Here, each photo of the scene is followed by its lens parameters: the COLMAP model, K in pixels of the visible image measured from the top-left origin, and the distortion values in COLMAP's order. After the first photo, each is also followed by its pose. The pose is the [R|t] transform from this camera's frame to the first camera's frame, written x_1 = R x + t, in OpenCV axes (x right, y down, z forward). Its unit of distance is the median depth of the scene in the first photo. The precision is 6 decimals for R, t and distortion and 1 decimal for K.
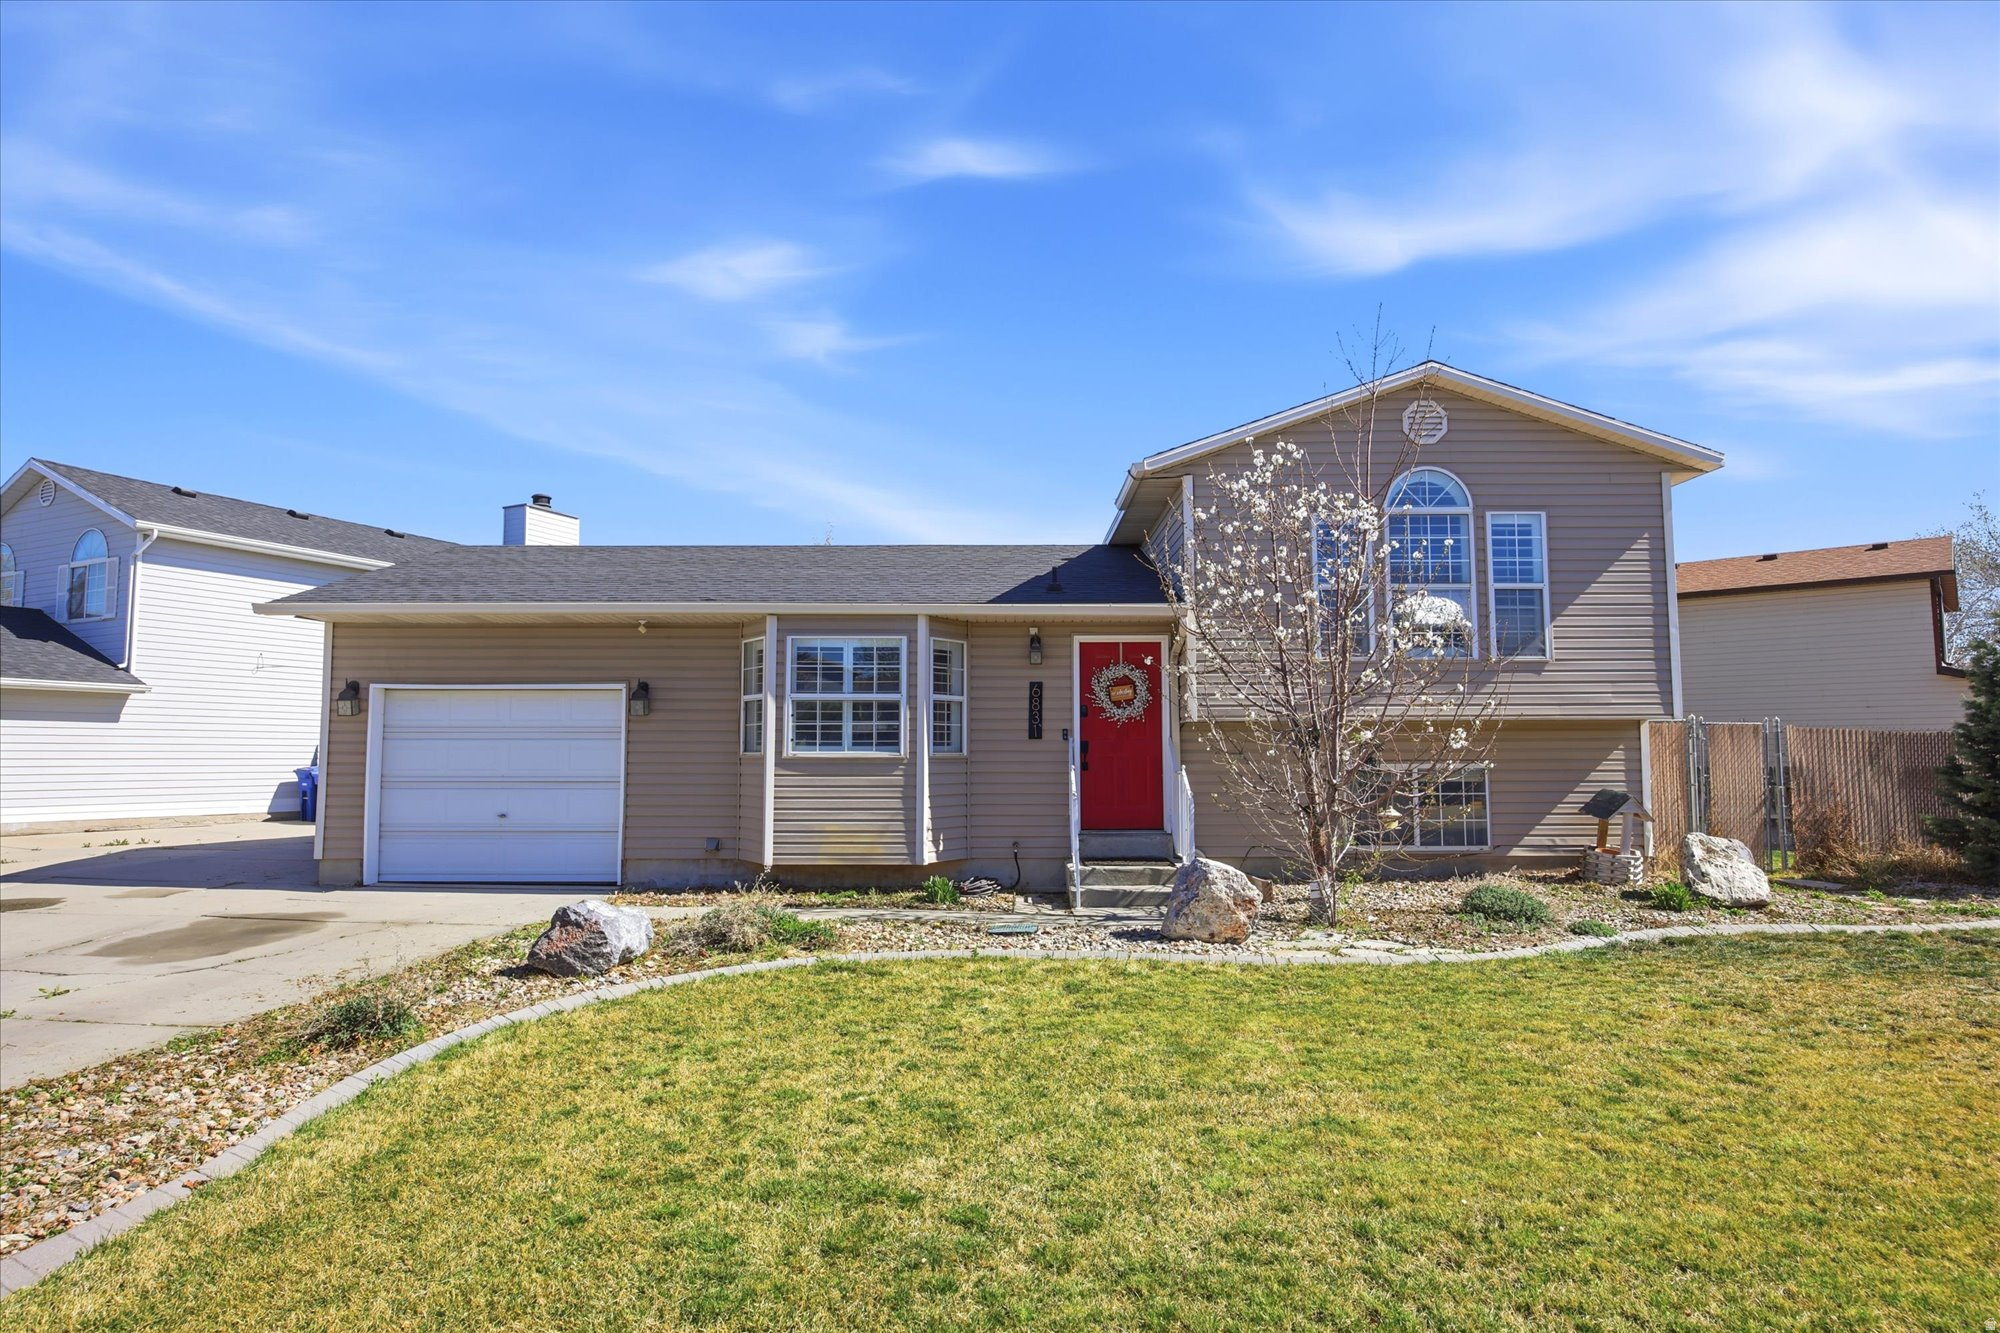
lens RADIAL K [[1128.6, 0, 996.6], [0, 1128.6, 659.0], [0, 0, 1]] dist [0.000632, -0.000675]
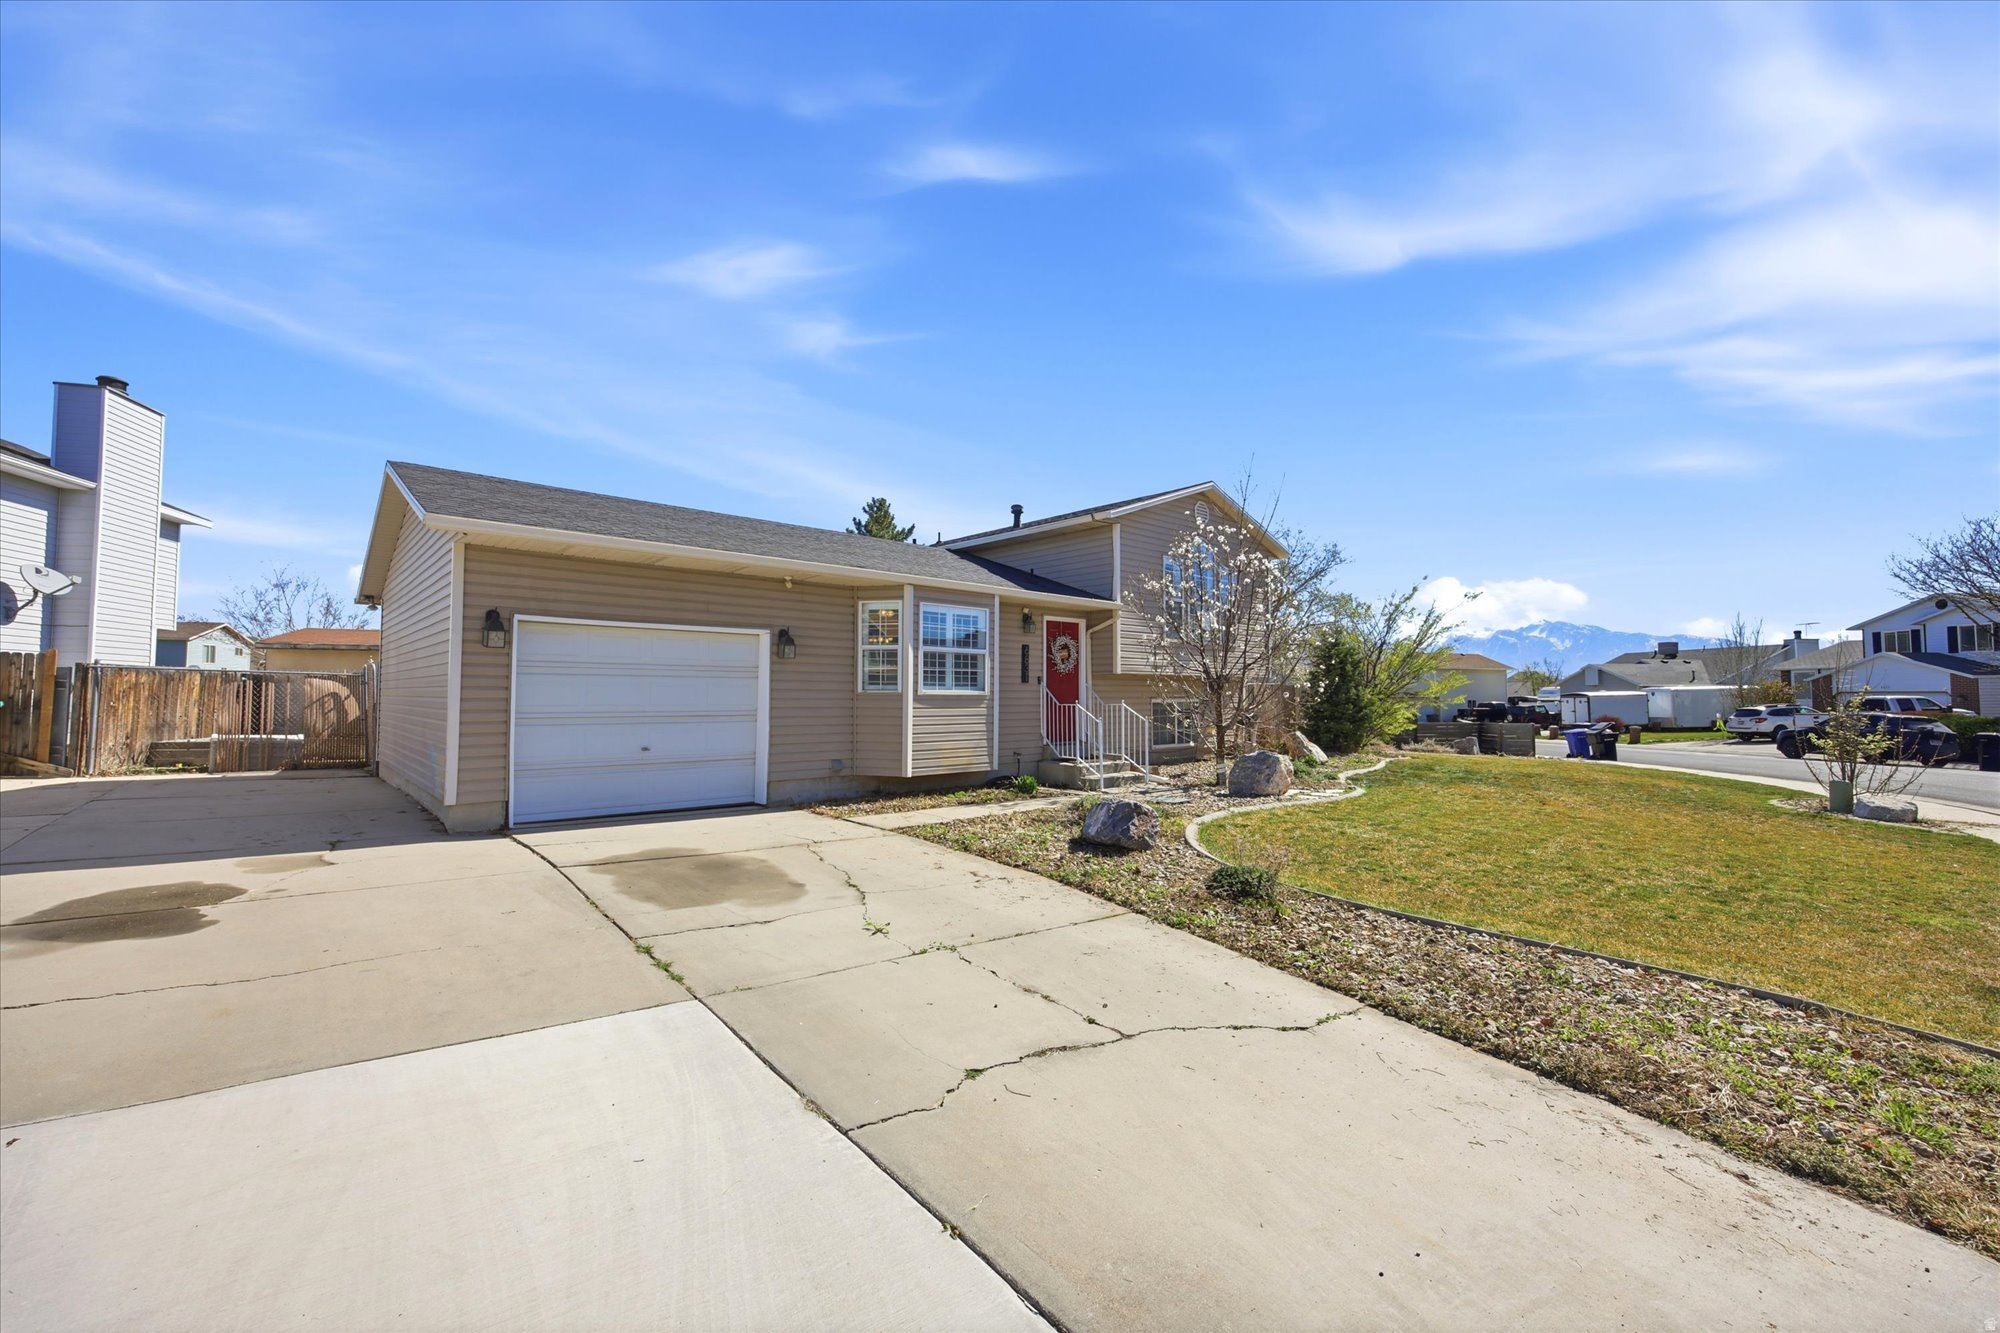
lens RADIAL K [[812.0, 0, 1004.4], [0, 812.0, 663.3], [0, 0, 1]] dist [-0.001349, 0.000242]
pose [[0.734357, 0.030084, 0.678096, -0.747447], [-0.063093, 0.997718, 0.024063, 0.021831], [-0.675825, -0.060454, 0.734579, 0.240261]]
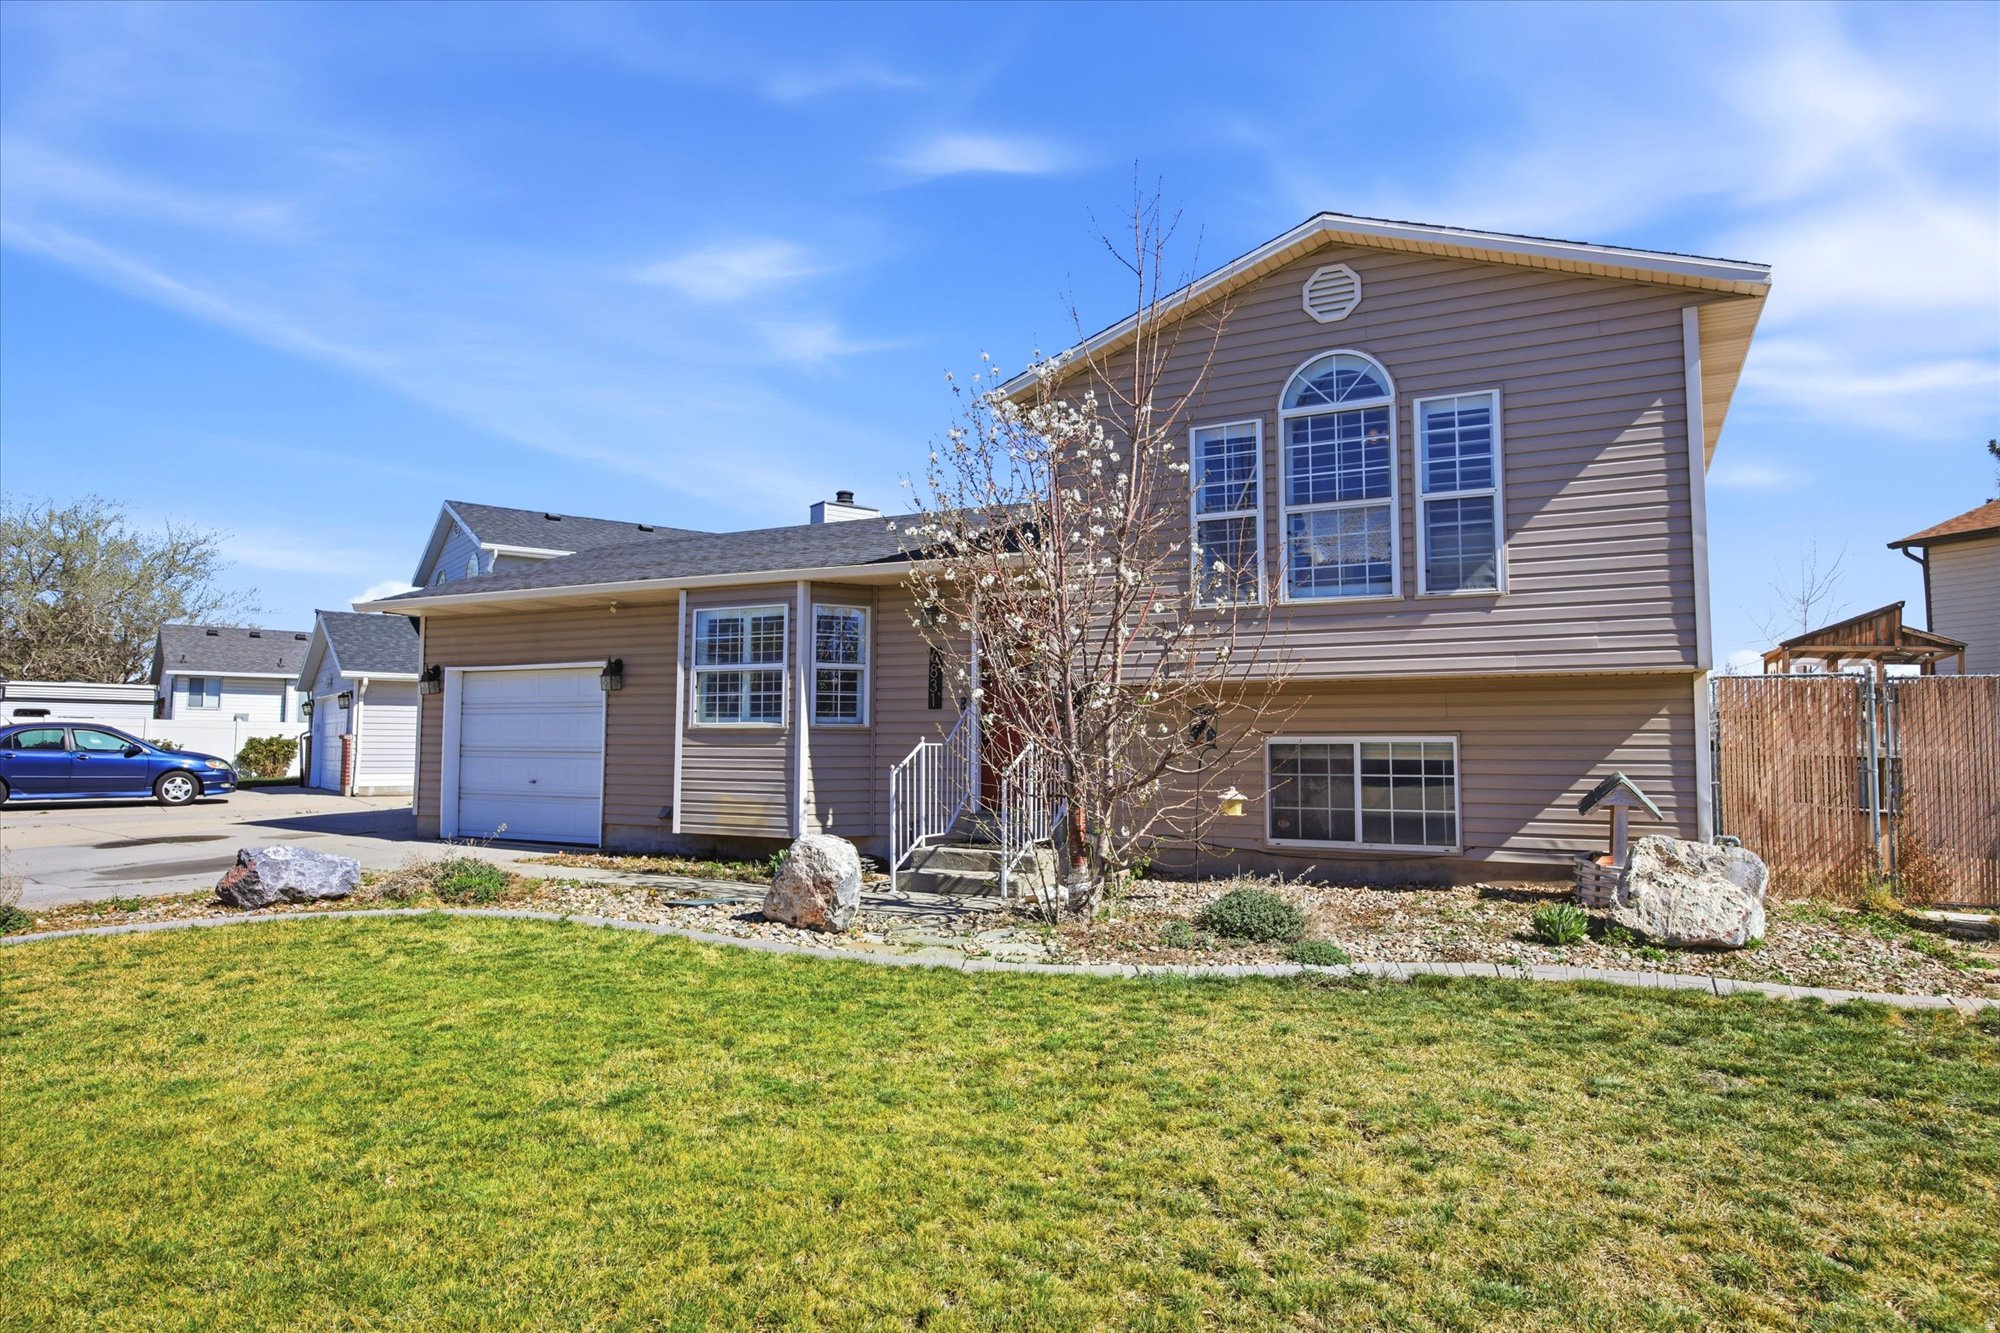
lens RADIAL K [[1190.6, 0, 997.4], [0, 1190.6, 651.5], [0, 0, 1]] dist [0.000540, 0.000414]
pose [[0.888614, -0.031250, -0.457590, 0.547698], [0.034480, 0.999405, -0.001294, 0.028535], [0.457358, -0.014628, 0.889162, 0.169928]]
